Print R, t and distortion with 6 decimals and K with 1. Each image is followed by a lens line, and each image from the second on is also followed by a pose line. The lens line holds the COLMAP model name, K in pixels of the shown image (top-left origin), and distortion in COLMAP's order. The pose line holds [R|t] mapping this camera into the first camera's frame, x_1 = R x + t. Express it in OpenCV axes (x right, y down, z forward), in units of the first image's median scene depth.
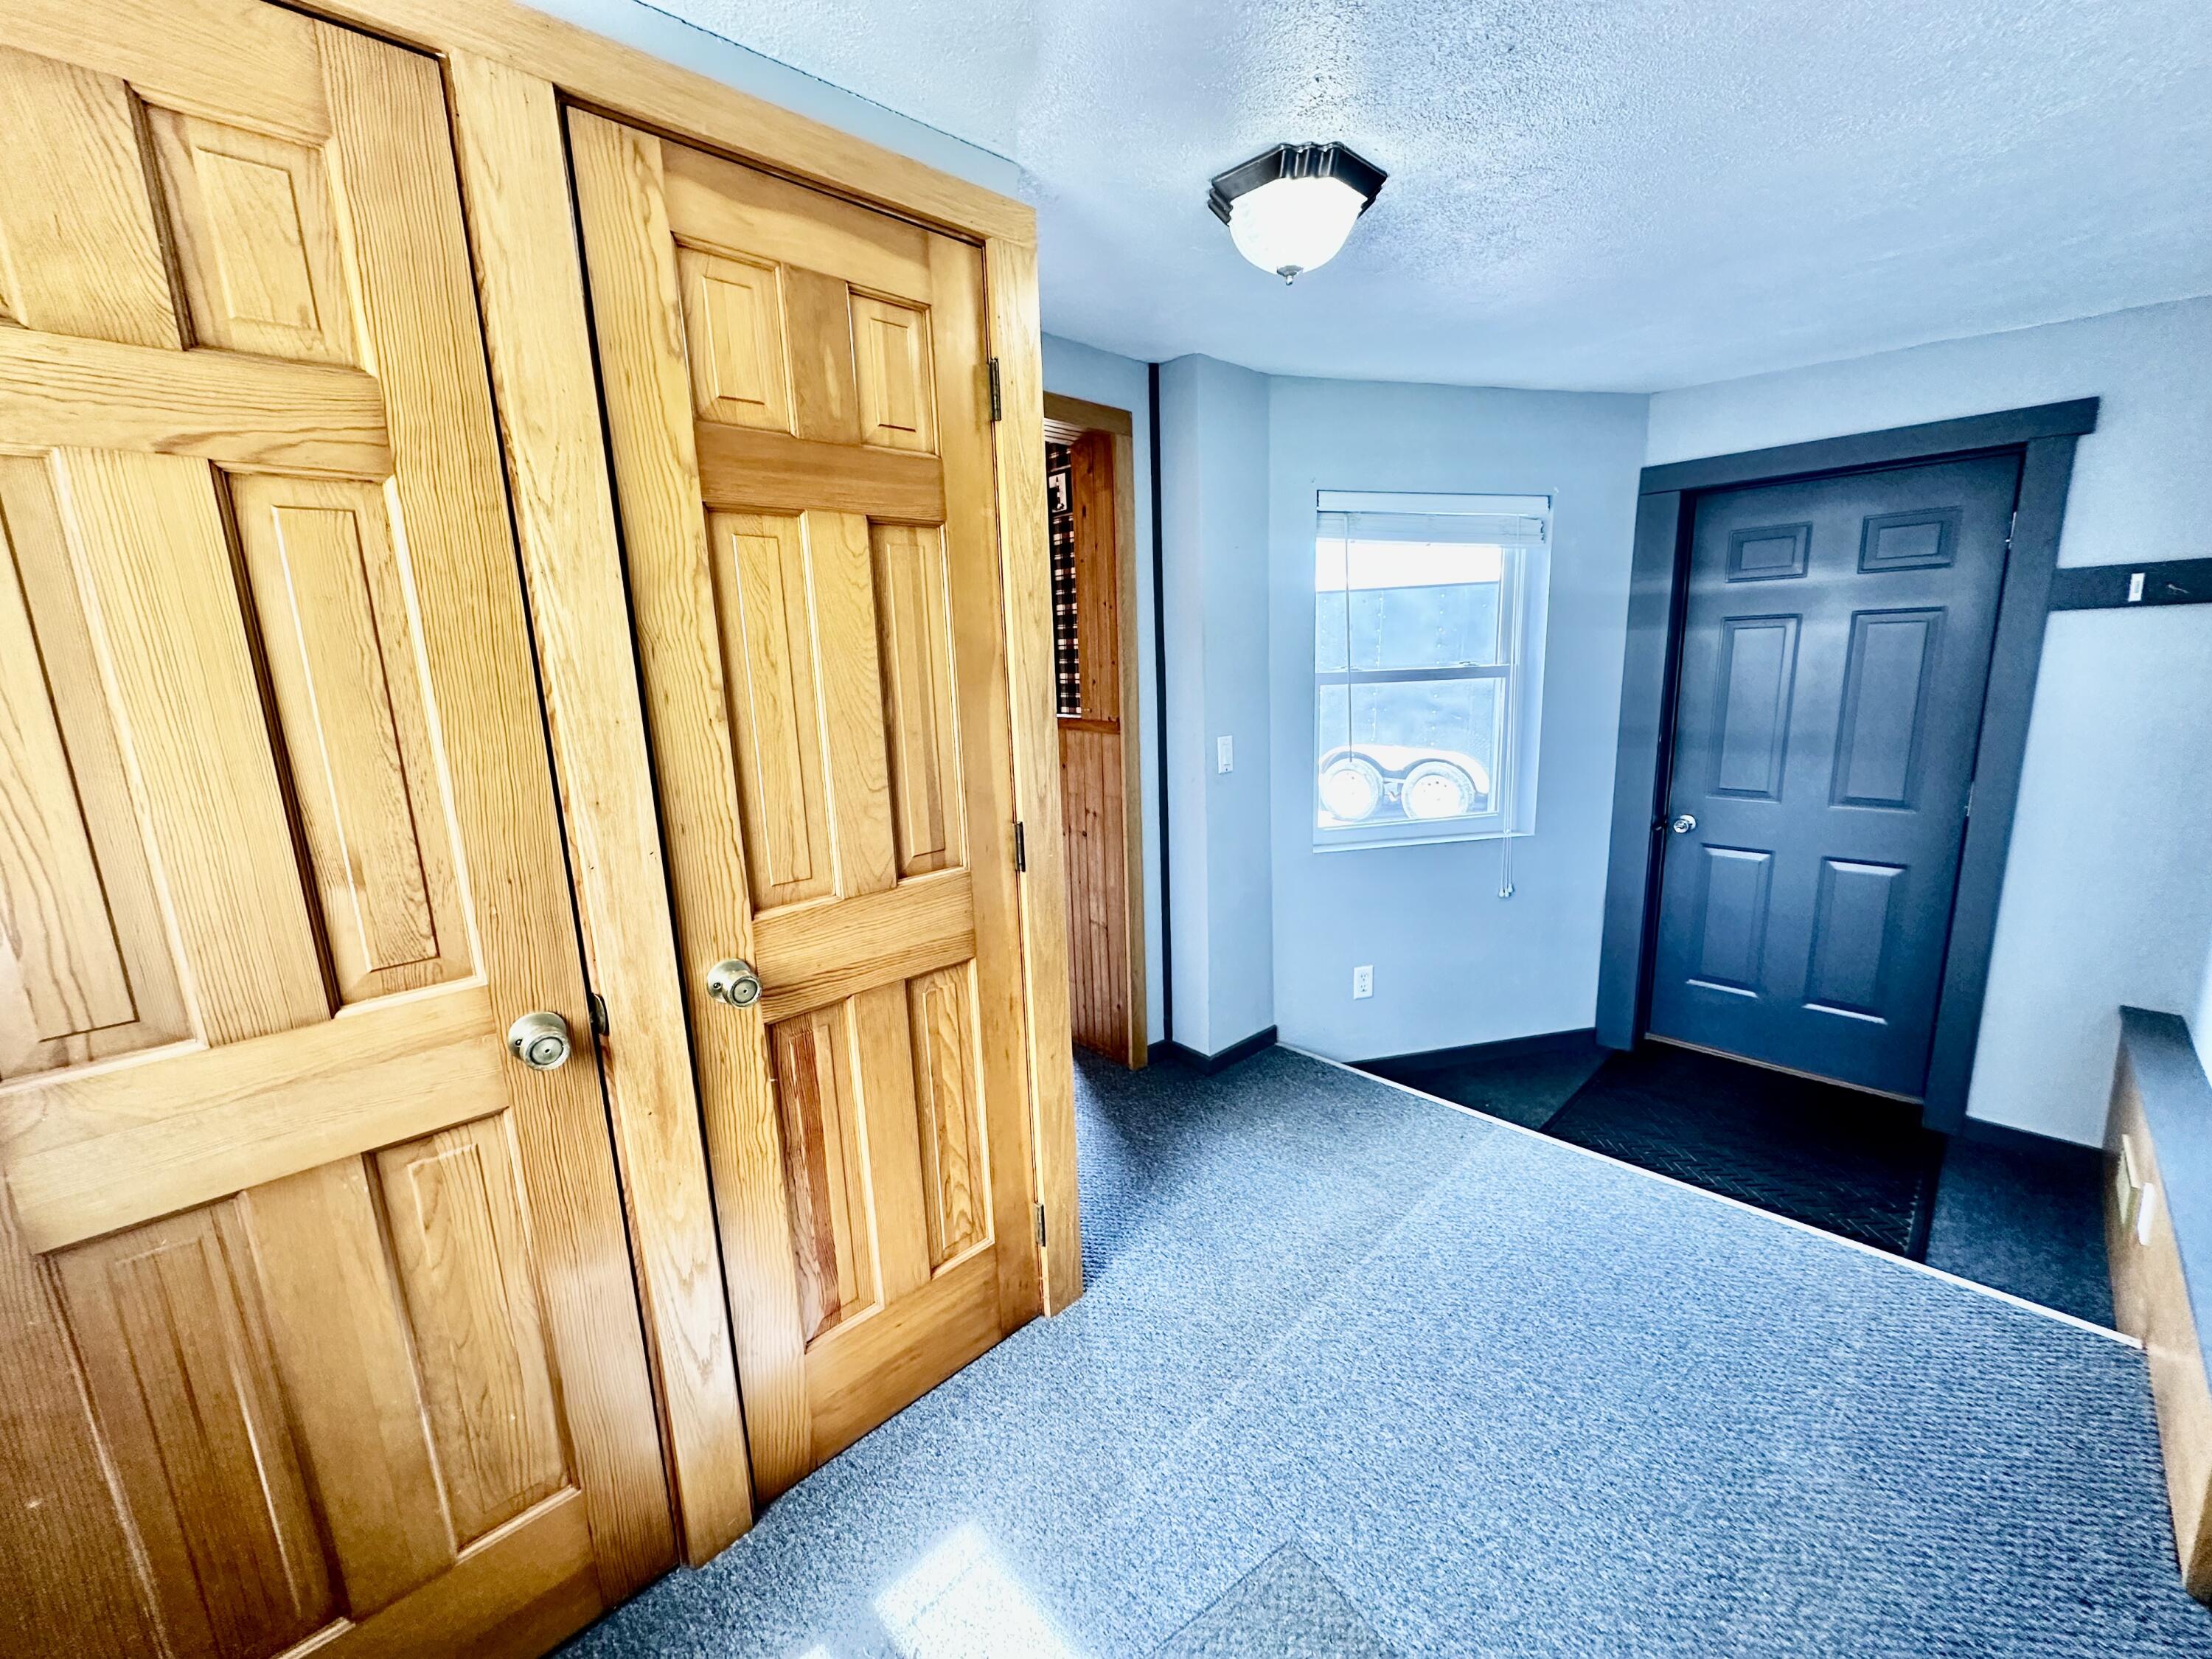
lens RADIAL K [[878.0, 0, 1104.3], [0, 878.0, 830.8], [0, 0, 1]] dist [-0.003351, 0.000263]
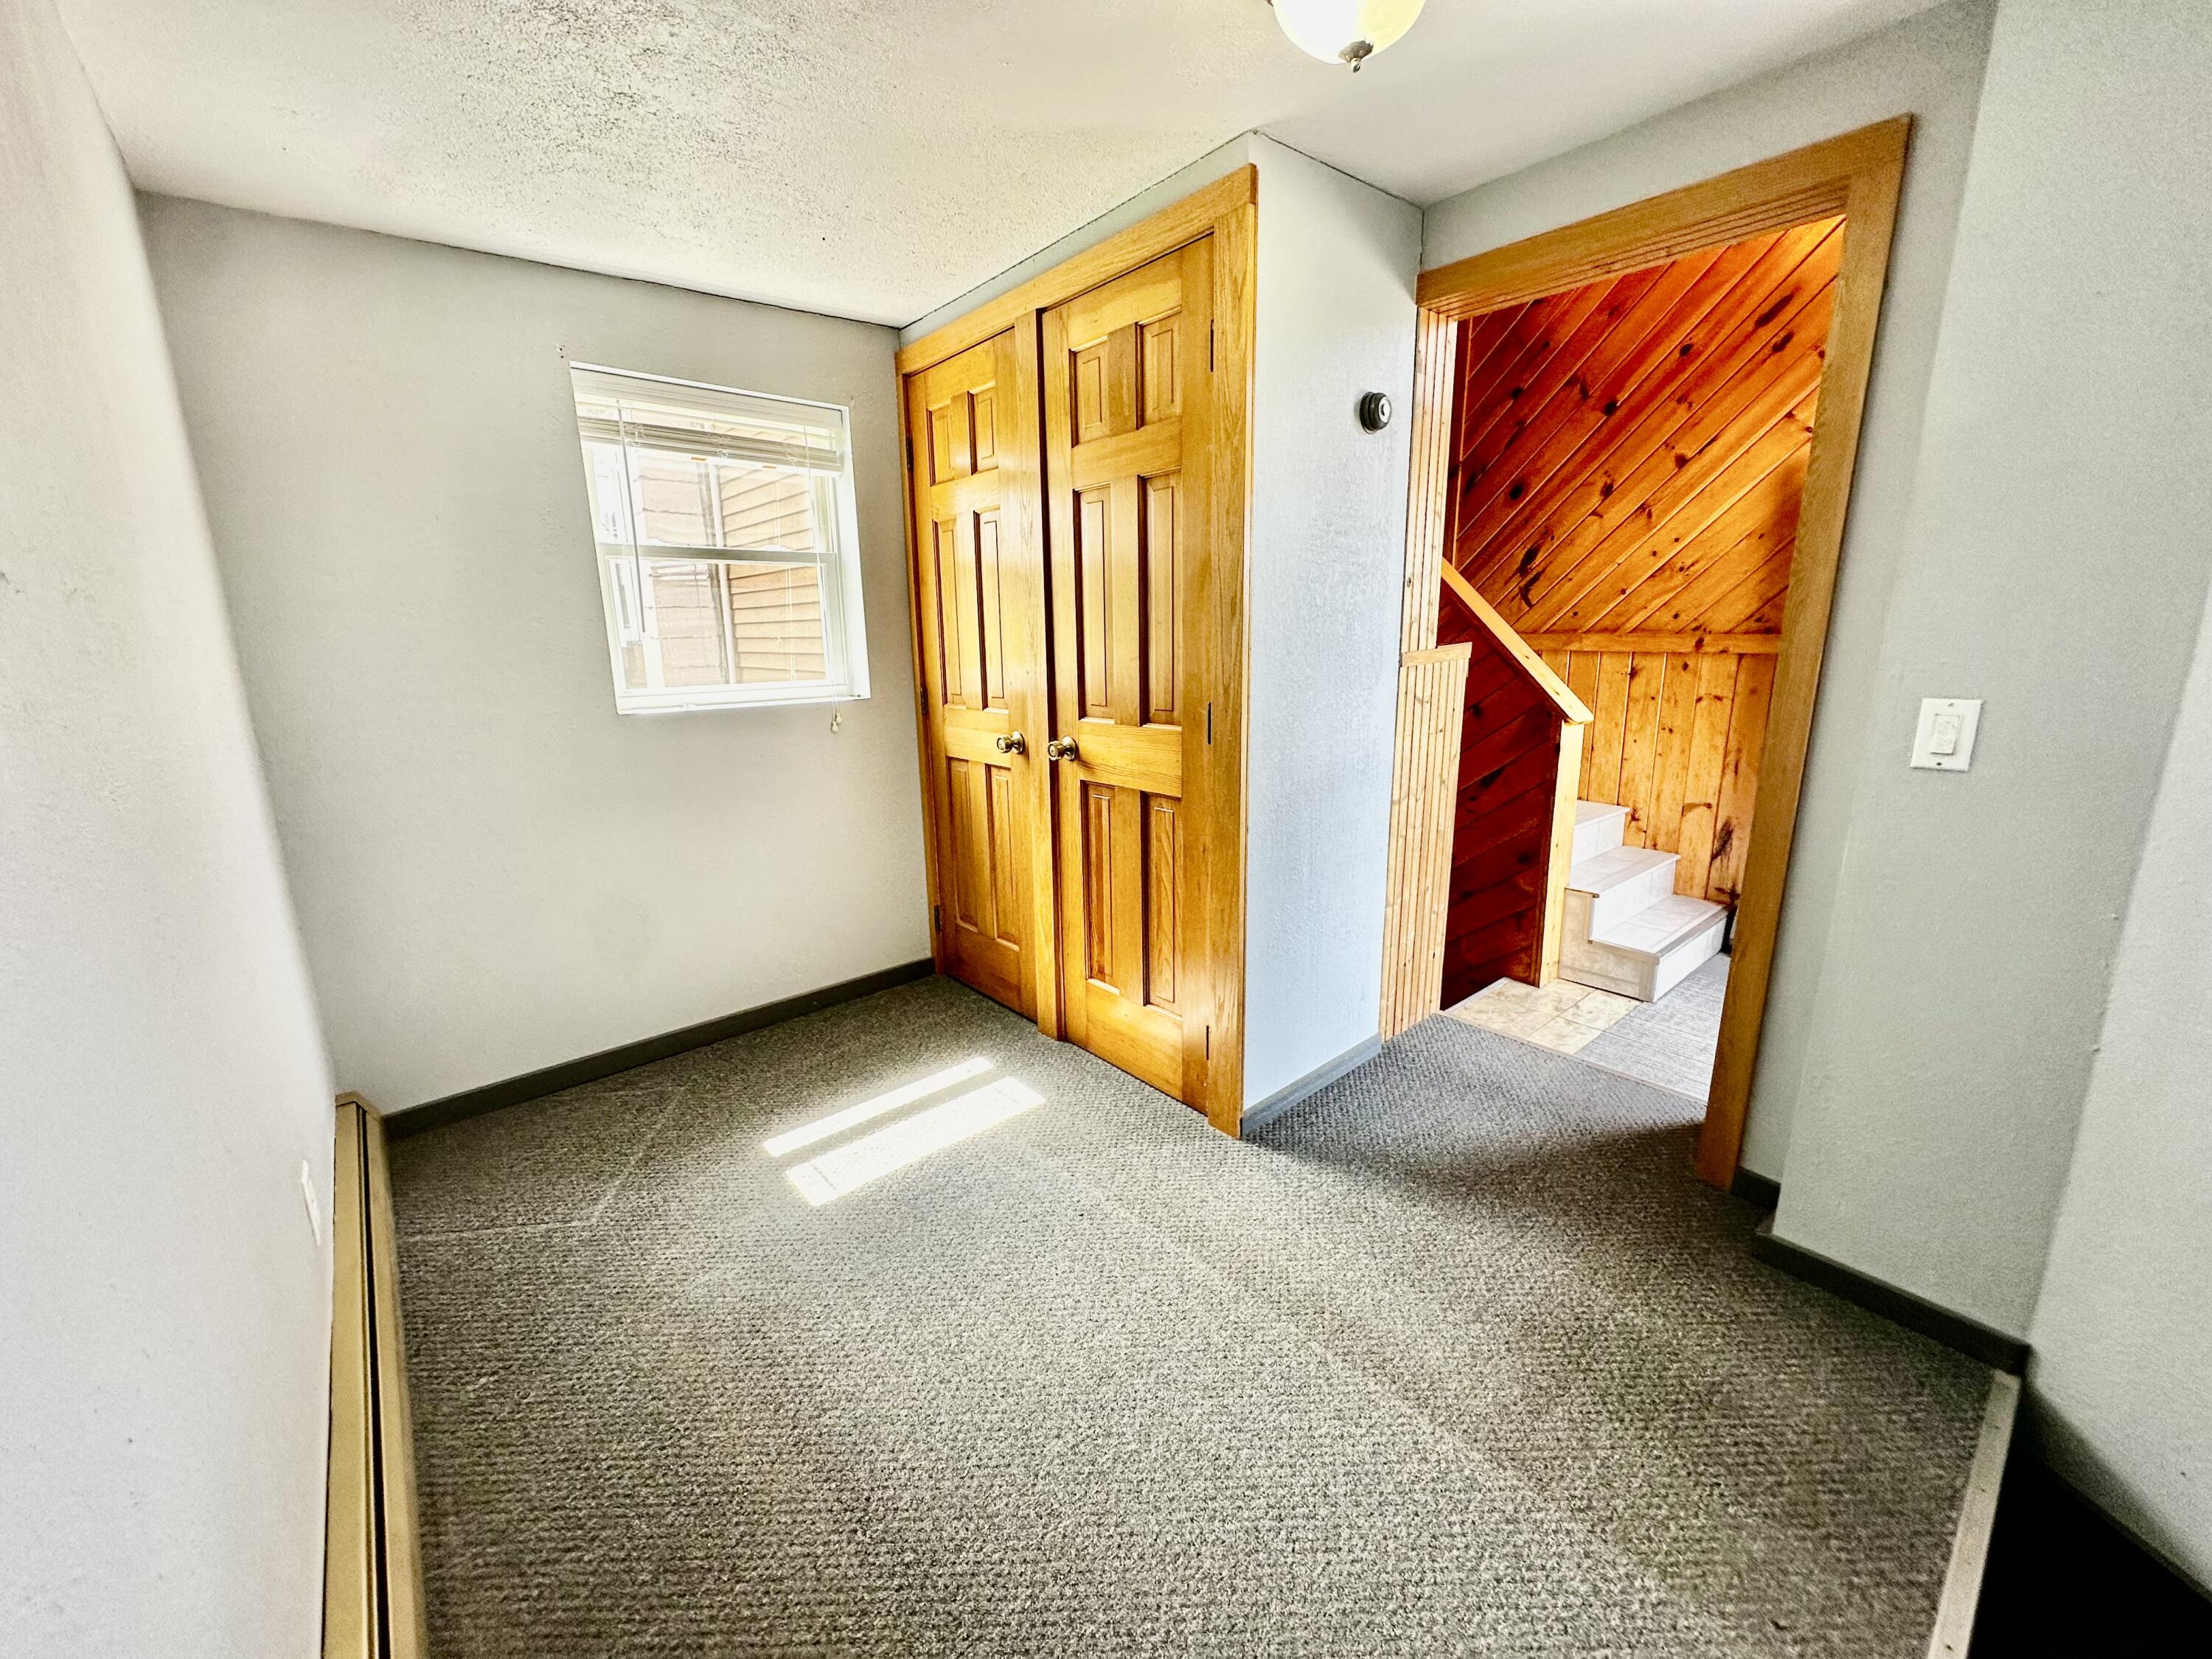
lens RADIAL K [[878.0, 0, 1104.3], [0, 878.0, 830.8], [0, 0, 1]] dist [-0.003351, 0.000263]
pose [[-0.060857, 0.253747, -0.965354, 1.322728], [-0.179152, 0.948664, 0.260654, -0.153151], [0.981937, 0.188808, -0.012273, 1.042183]]
